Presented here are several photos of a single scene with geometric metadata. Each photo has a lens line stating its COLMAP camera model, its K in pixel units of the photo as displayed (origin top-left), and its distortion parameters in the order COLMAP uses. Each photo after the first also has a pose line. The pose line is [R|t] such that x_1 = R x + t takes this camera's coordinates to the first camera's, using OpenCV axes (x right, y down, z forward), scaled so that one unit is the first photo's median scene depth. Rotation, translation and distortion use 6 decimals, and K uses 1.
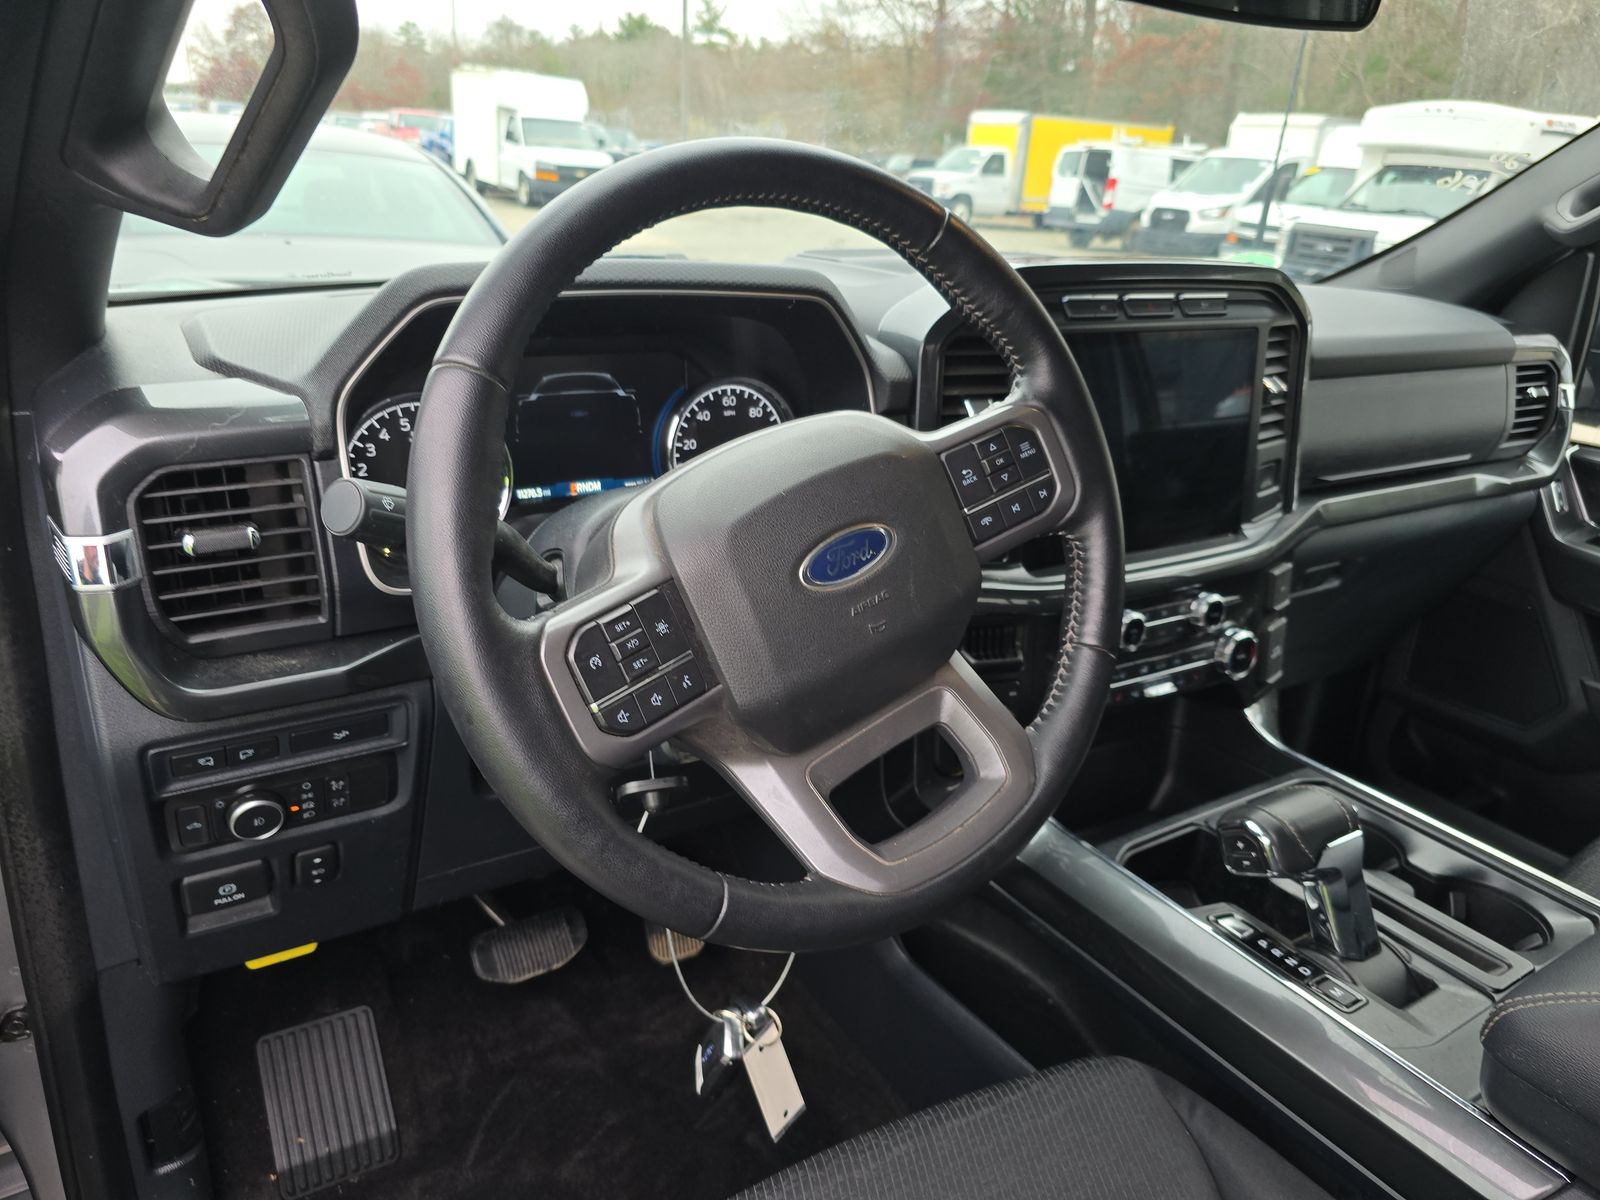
lens RADIAL K [[1098.0, 0, 800.0], [0, 1098.0, 600.0], [0, 0, 1]] dist [0.007861, -0.003162]
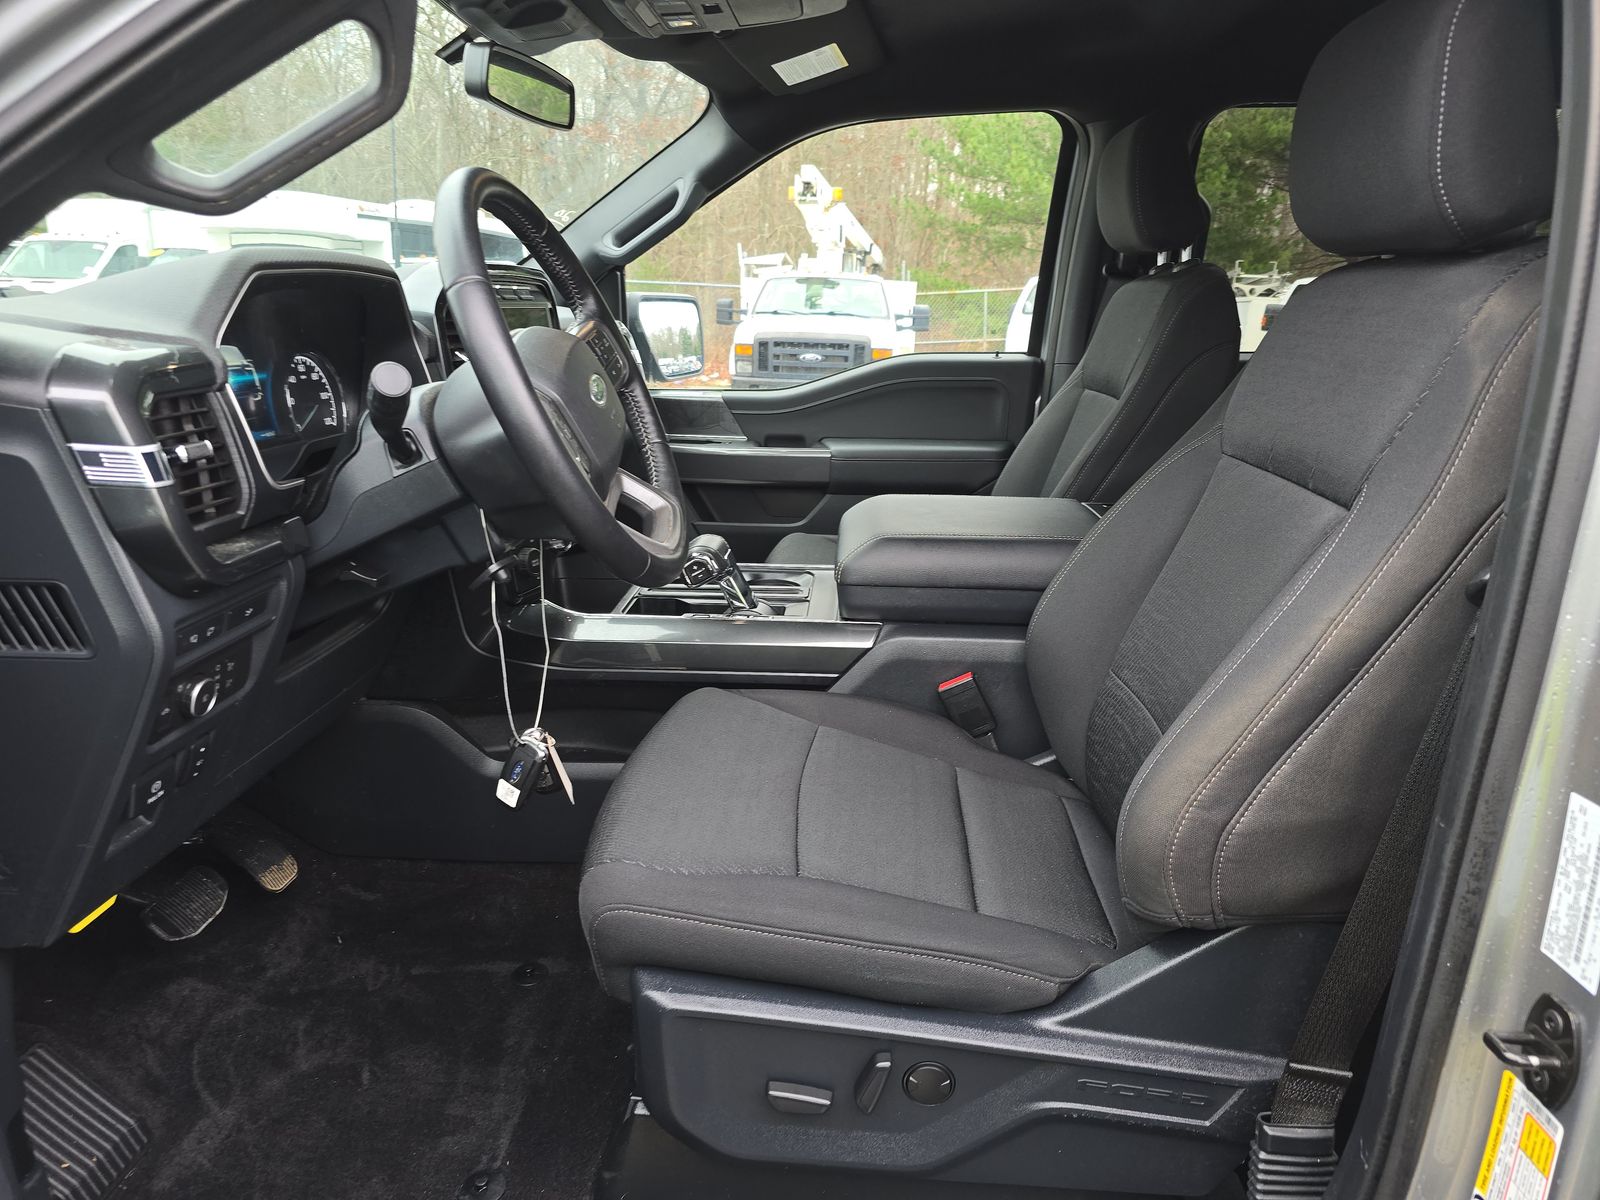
lens RADIAL K [[1085.0, 0, 800.0], [0, 1085.0, 600.0], [0, 0, 1]] dist [0.005927, -0.000646]
pose [[0.592740, -0.262396, 0.761451, -0.775890], [0.309441, 0.947069, 0.085479, 0.155612], [-0.743576, 0.184957, 0.642562, -0.230594]]
